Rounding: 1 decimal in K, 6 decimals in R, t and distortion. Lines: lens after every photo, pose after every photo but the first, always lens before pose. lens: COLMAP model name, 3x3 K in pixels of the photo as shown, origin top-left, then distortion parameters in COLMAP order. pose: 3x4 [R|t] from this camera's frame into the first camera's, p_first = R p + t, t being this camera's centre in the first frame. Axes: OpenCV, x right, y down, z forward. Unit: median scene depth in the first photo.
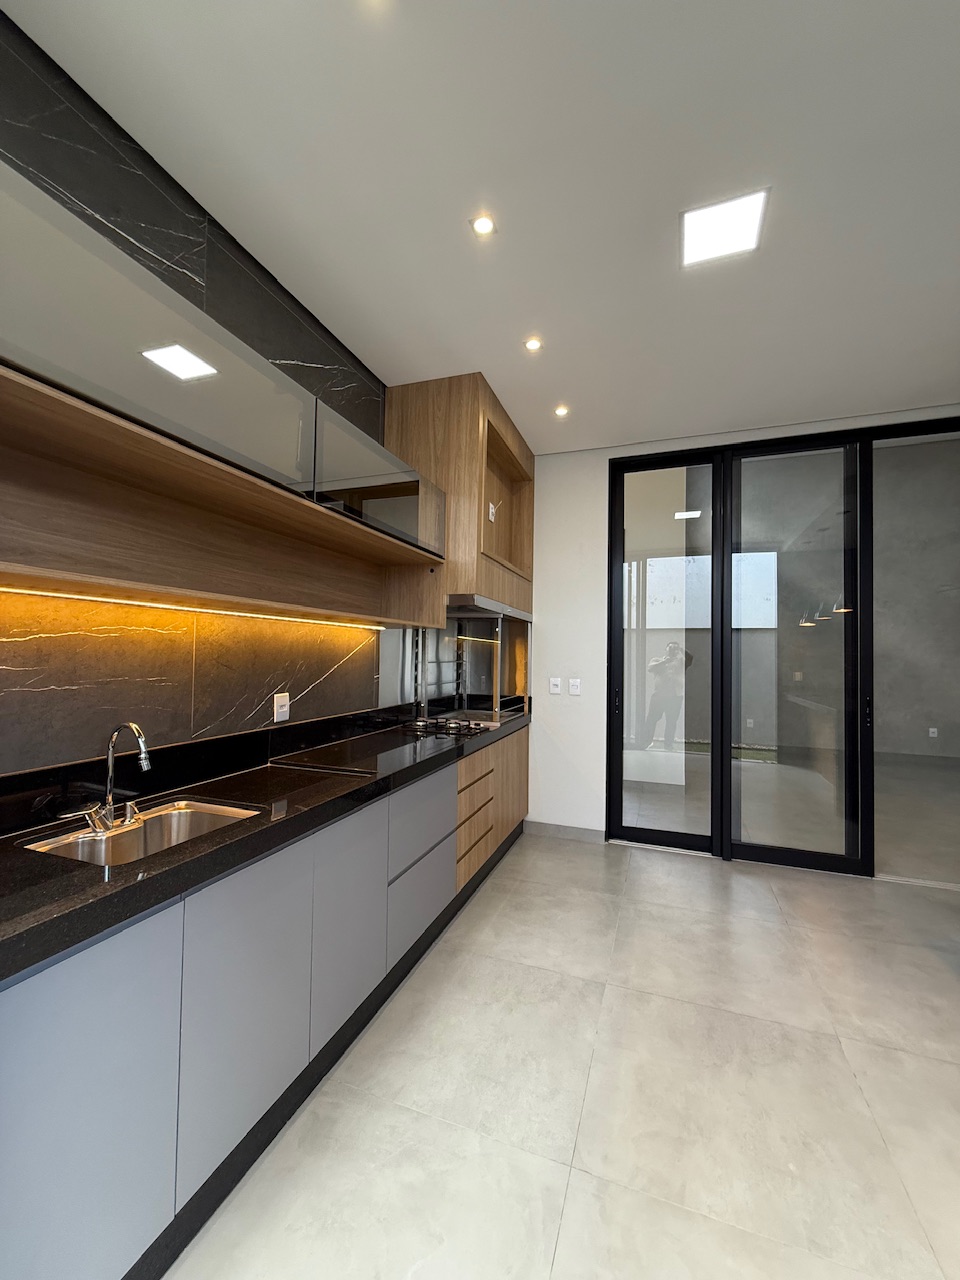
lens RADIAL K [[513.1, 0, 475.3], [0, 513.1, 641.5], [0, 0, 1]] dist [0.000259, 0.000600]
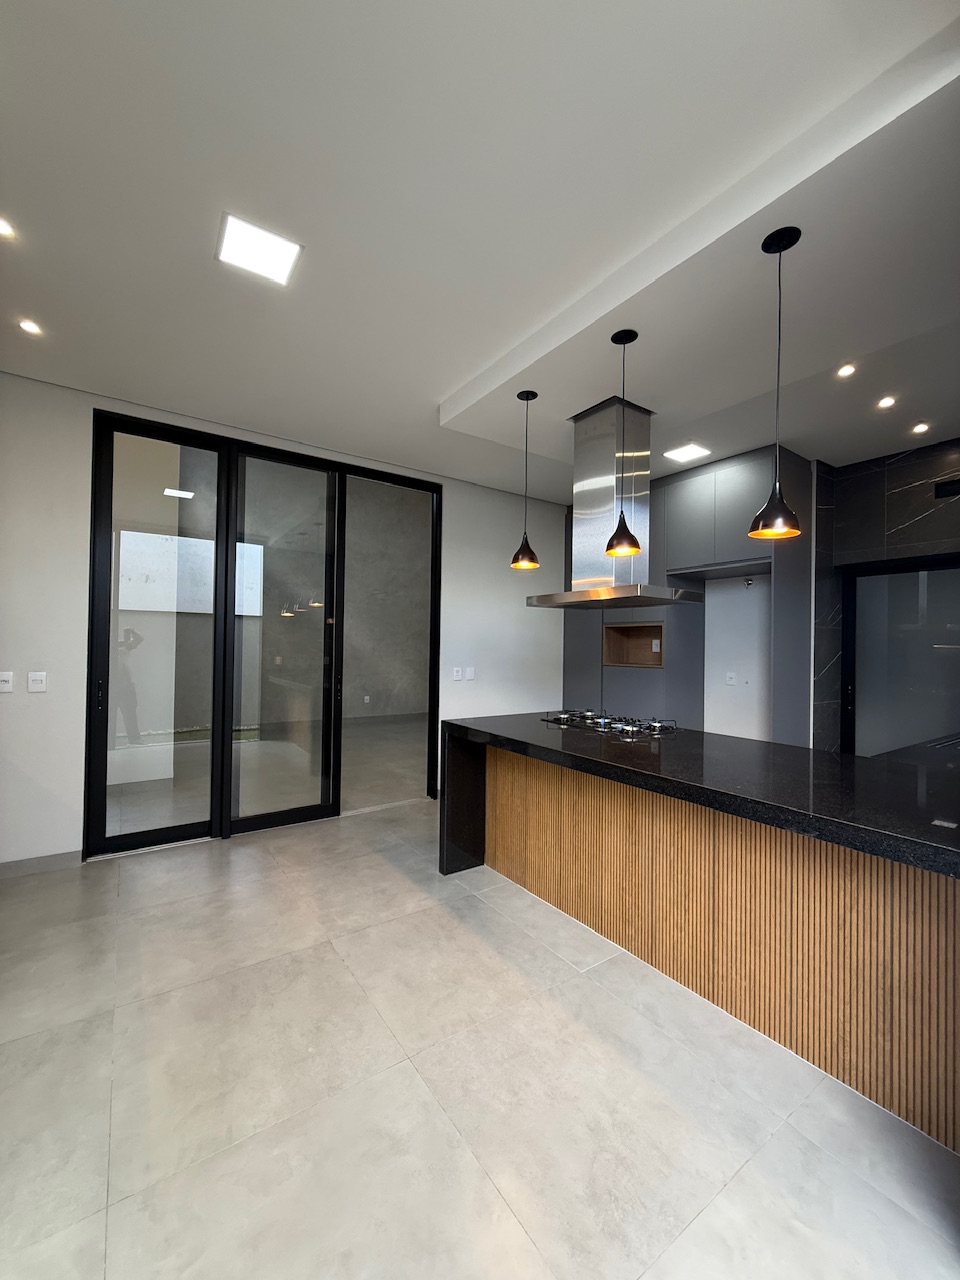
lens RADIAL K [[513.1, 0, 481.6], [0, 513.1, 642.3], [0, 0, 1]] dist [0.000259, 0.000600]
pose [[0.573461, 0.002449, 0.819230, -0.067497], [-0.029205, 0.999421, 0.017456, -0.007145], [-0.818712, -0.033936, 0.573200, -0.014028]]
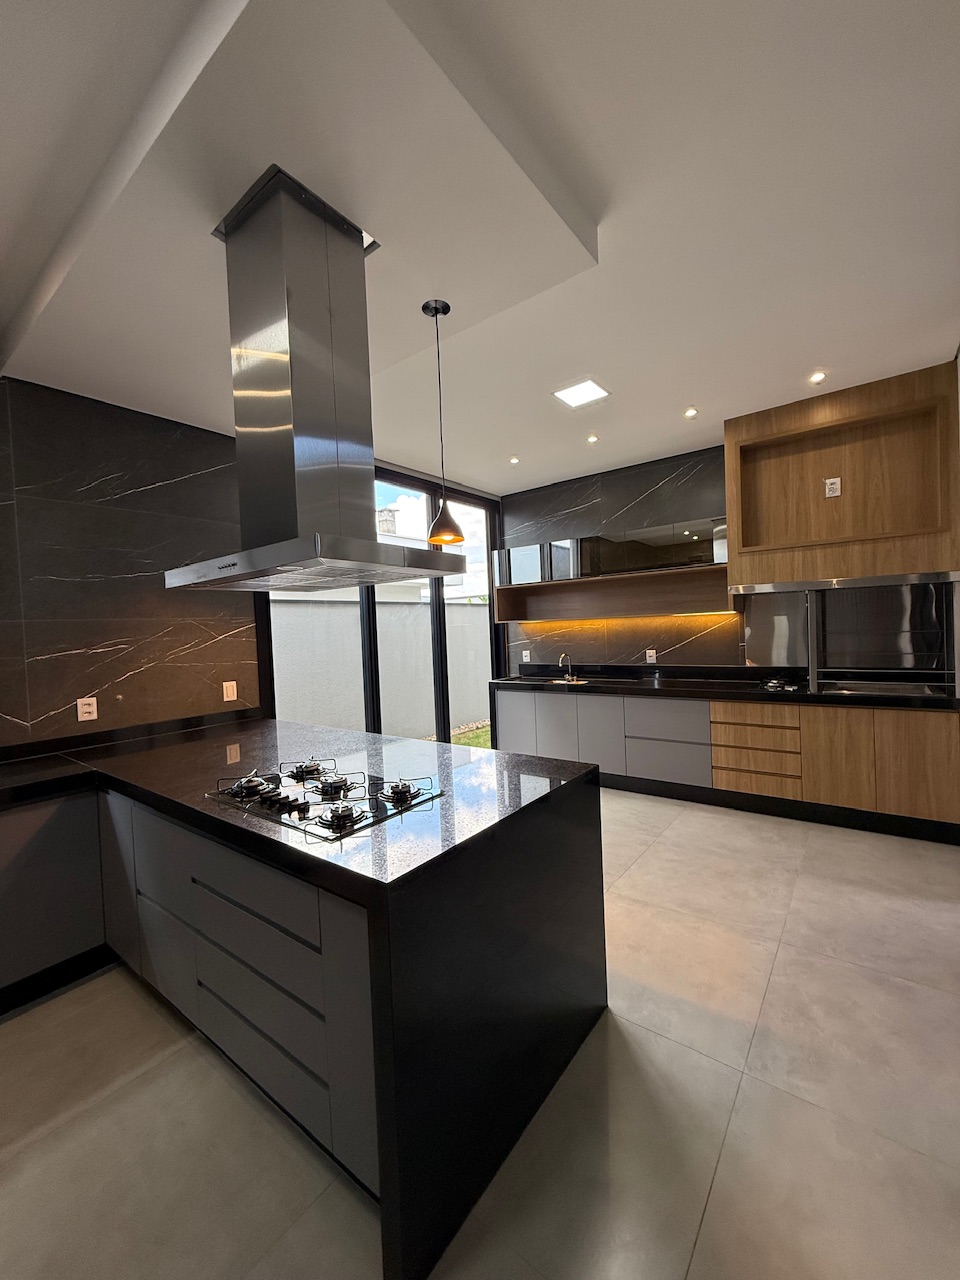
lens RADIAL K [[513.1, 0, 482.7], [0, 513.1, 638.9], [0, 0, 1]] dist [0.000259, 0.000600]
pose [[-0.293703, 0.018256, -0.955722, 1.152741], [0.060623, 0.998161, 0.000437, 0.005020], [0.953972, -0.057811, -0.294270, 0.585685]]
